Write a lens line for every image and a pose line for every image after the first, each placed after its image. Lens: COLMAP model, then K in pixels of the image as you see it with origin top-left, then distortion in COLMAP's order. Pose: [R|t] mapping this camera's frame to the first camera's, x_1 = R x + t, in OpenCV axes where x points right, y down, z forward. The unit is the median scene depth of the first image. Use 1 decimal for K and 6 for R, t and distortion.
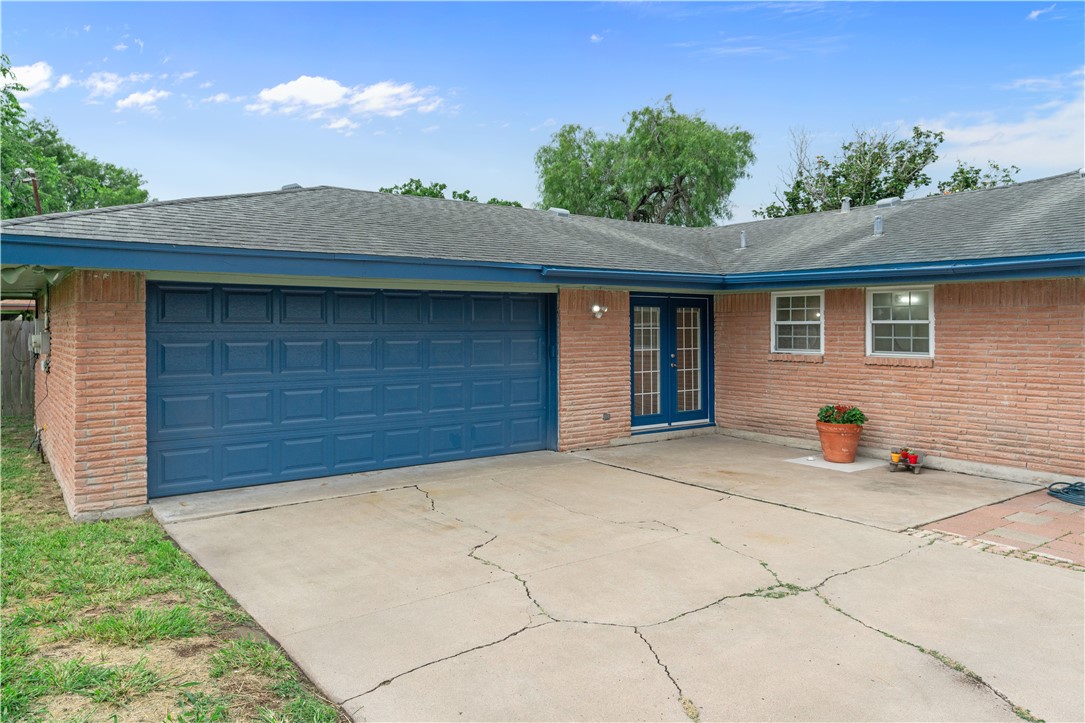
lens RADIAL K [[753.7, 0, 550.4], [0, 753.7, 322.1], [0, 0, 1]] dist [0.001145, 0.002177]
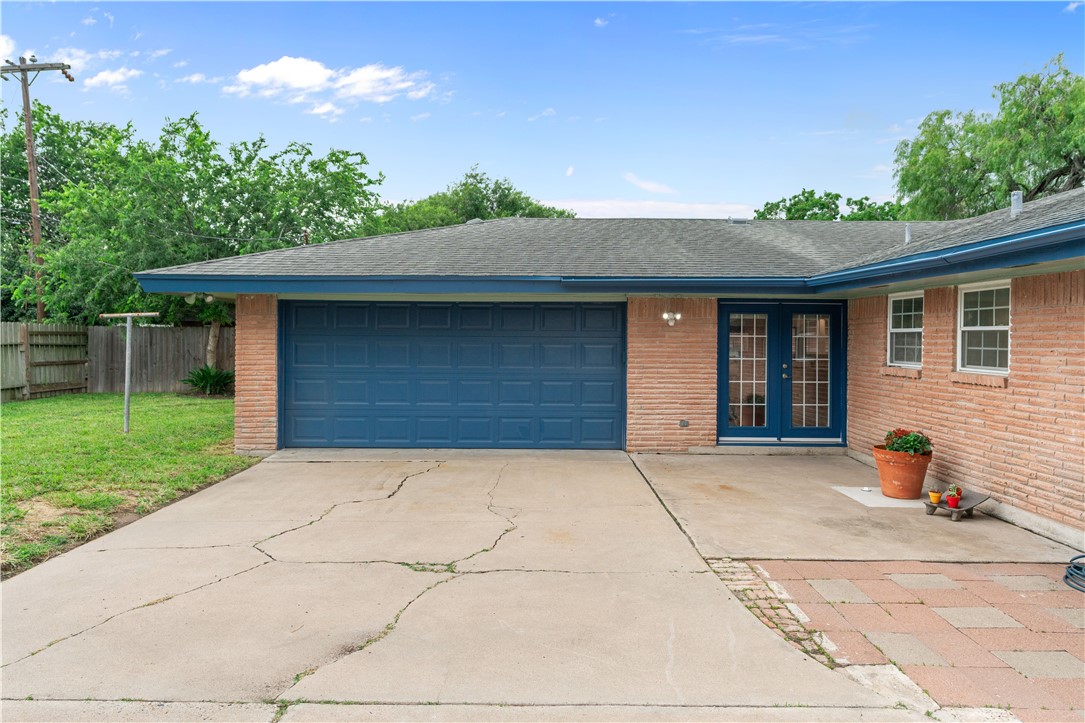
lens RADIAL K [[718.2, 0, 539.1], [0, 718.2, 341.7], [0, 0, 1]] dist [0.002474, -0.000405]
pose [[0.801793, 0.009709, -0.597524, 0.477843], [-0.004191, 0.999935, 0.010624, 0.006792], [0.597588, -0.006015, 0.801781, 0.115083]]
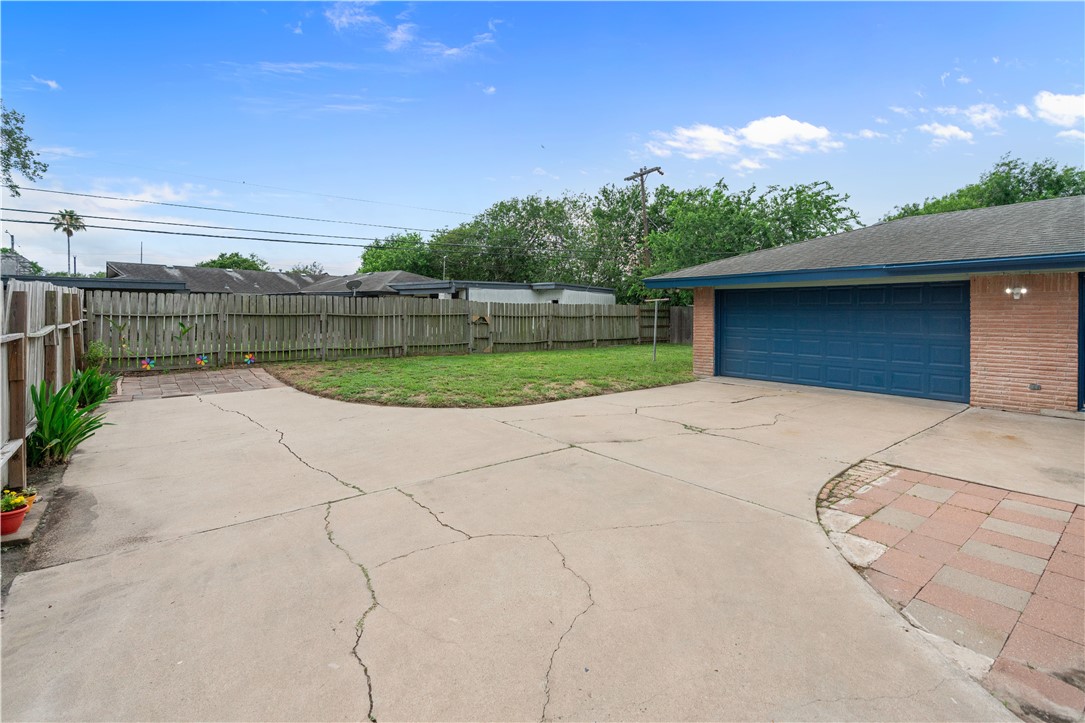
lens RADIAL K [[509.4, 0, 544.8], [0, 509.4, 311.7], [0, 0, 1]] dist [0.000915, 0.000609]
pose [[0.022890, 0.000900, -0.999738, 0.792108], [0.001872, 0.999998, 0.000943, 0.011625], [0.999736, -0.001893, 0.022888, 0.251194]]
